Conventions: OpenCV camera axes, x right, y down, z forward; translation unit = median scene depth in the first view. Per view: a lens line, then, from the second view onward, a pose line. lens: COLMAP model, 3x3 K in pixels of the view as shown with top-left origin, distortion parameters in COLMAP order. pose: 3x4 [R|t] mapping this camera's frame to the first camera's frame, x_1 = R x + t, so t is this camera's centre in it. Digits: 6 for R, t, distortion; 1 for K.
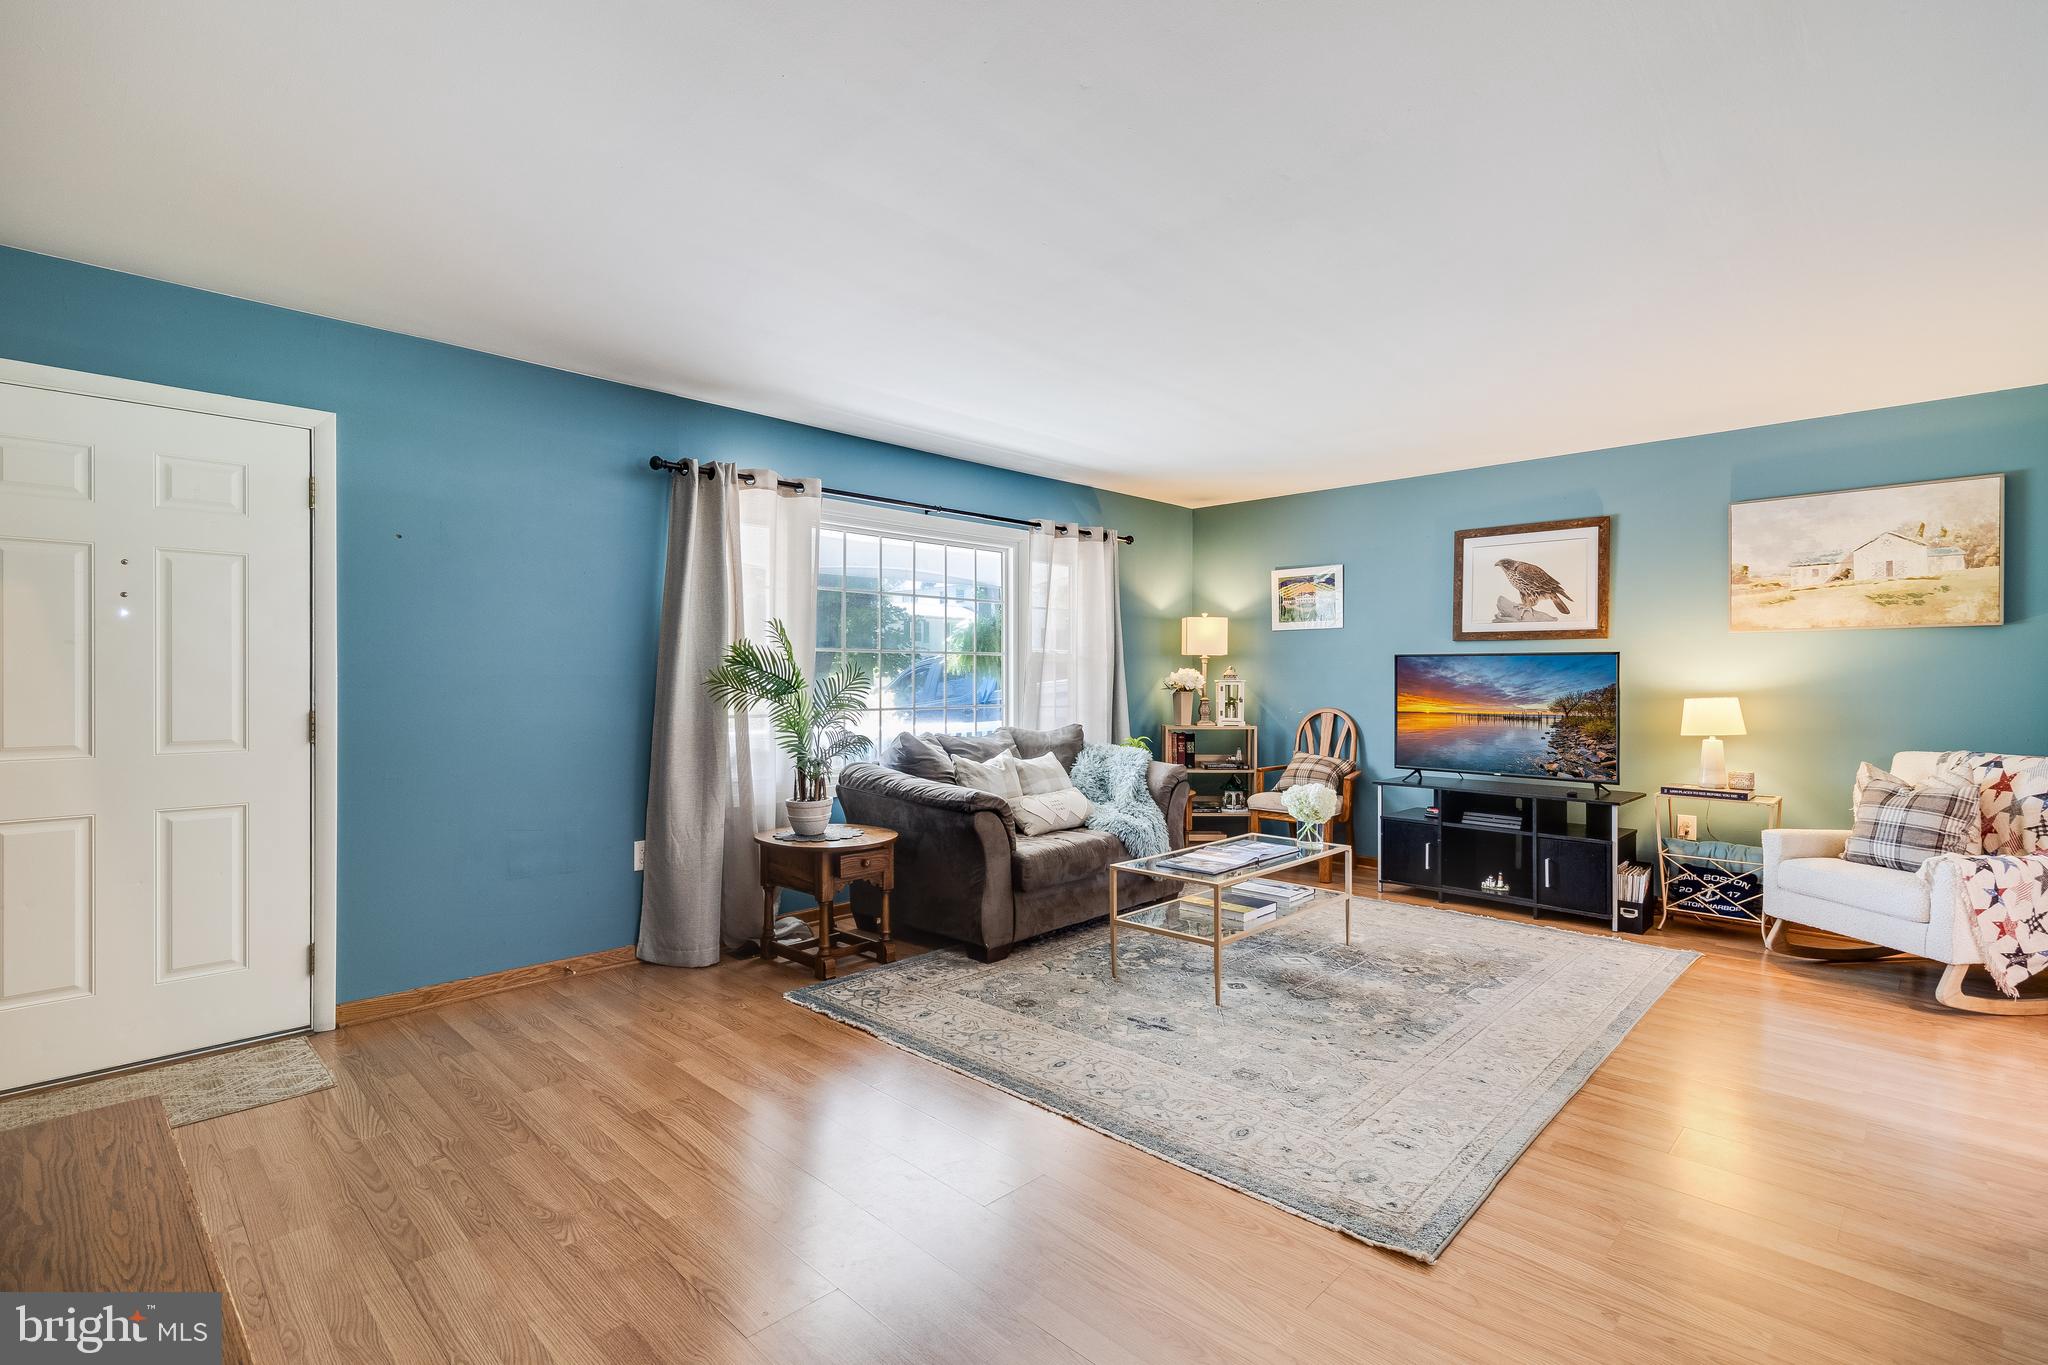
lens RADIAL K [[946.6, 0, 1037.4], [0, 946.6, 666.6], [0, 0, 1]] dist [0.001403, 0.000200]
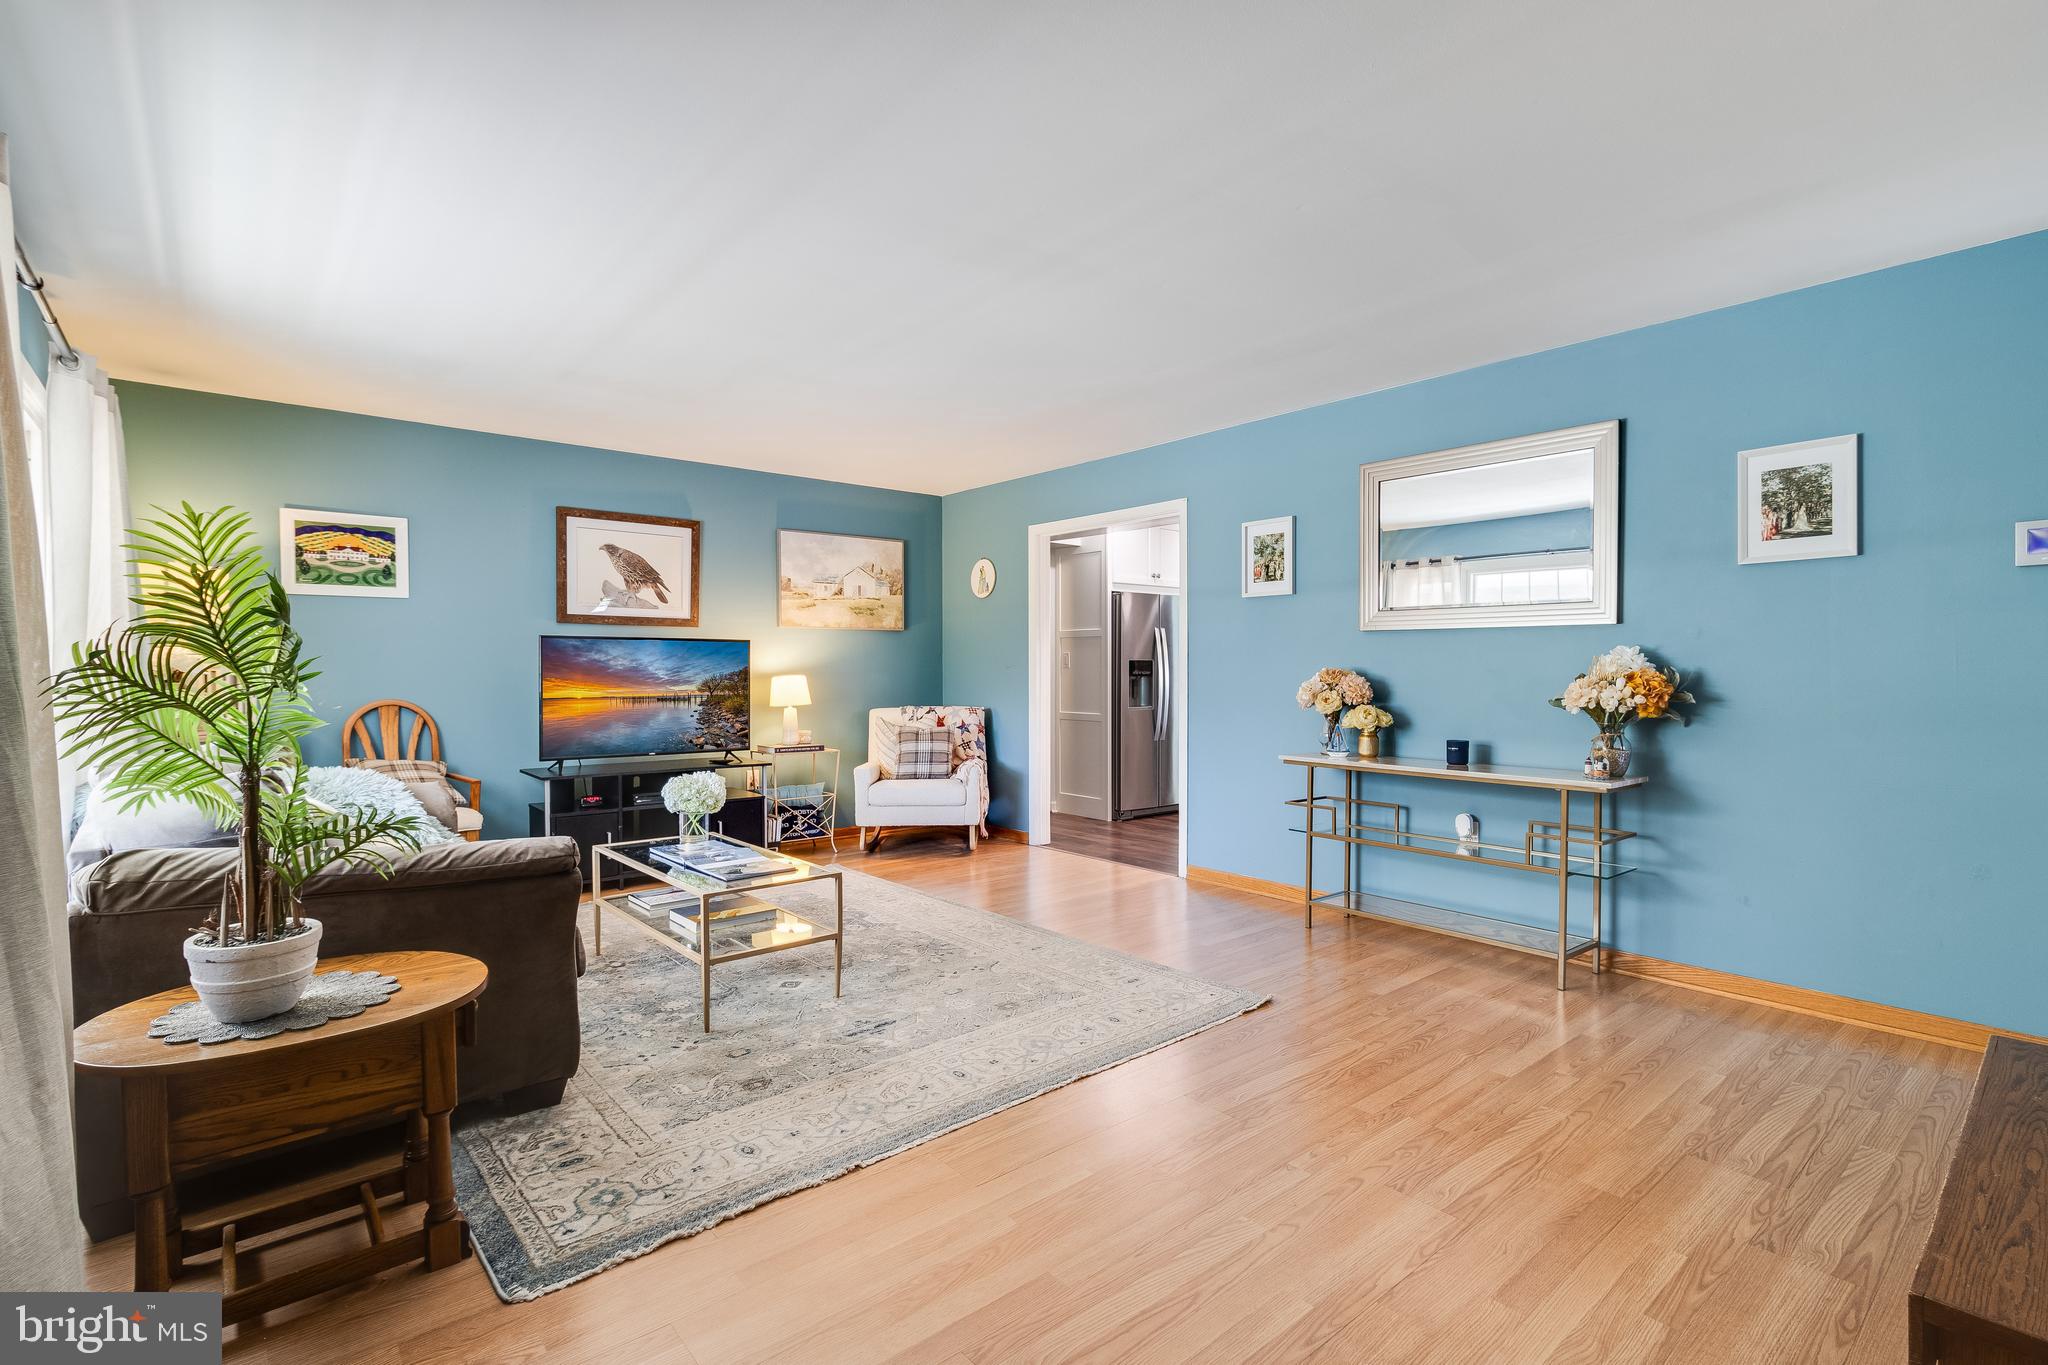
lens RADIAL K [[946.6, 0, 1037.4], [0, 946.6, 666.6], [0, 0, 1]] dist [0.001403, 0.000200]
pose [[0.098843, -0.001284, 0.995102, -0.556330], [-0.010770, 0.999939, 0.002360, 0.011880], [-0.995045, -0.010950, 0.098823, 0.524095]]
